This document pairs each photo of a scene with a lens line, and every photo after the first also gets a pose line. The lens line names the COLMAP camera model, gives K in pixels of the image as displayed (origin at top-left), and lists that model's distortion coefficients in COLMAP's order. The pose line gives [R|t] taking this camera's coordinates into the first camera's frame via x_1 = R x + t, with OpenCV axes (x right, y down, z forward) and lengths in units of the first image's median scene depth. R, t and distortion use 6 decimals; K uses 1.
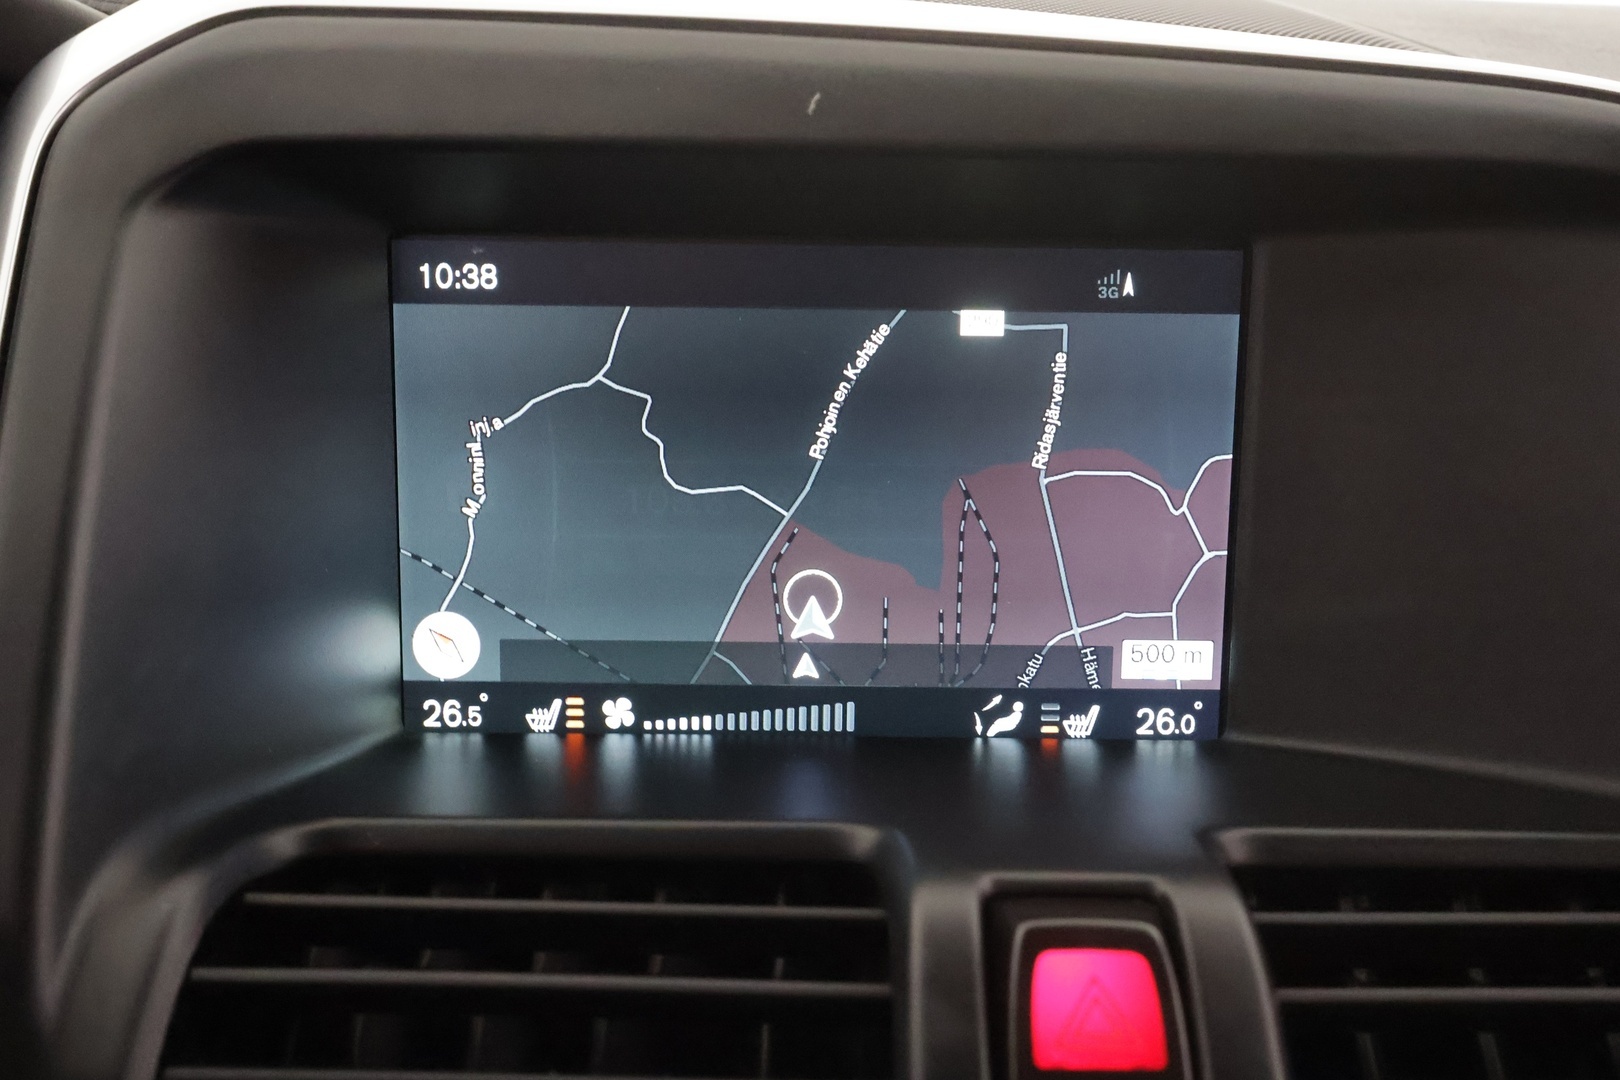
lens RADIAL K [[1350.7, 0, 811.8], [0, 1350.7, 539.4], [0, 0, 1]] dist [0.025925, -0.008468]
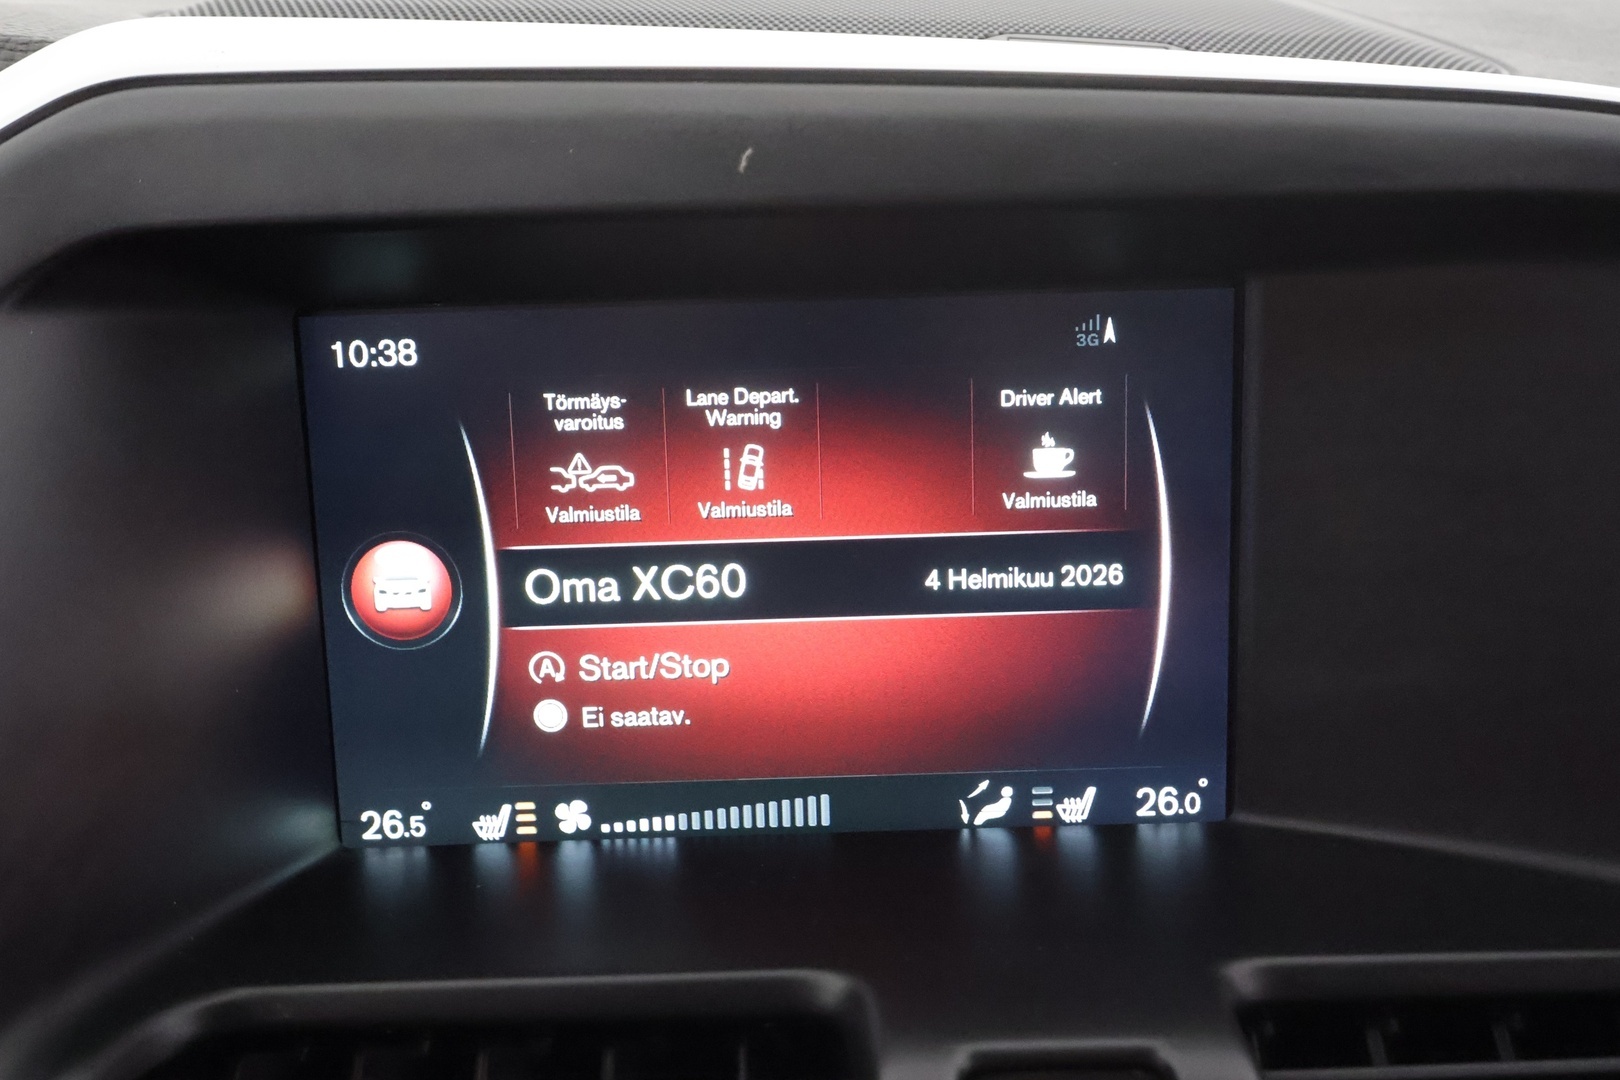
lens RADIAL K [[1350.7, 0, 810.1], [0, 1350.7, 542.2], [0, 0, 1]] dist [0.025925, -0.008468]
pose [[0.999143, -0.040287, -0.009492, 0.036293], [0.040450, 0.999026, 0.017608, -0.071281], [0.008773, -0.017977, 0.999800, 0.086532]]
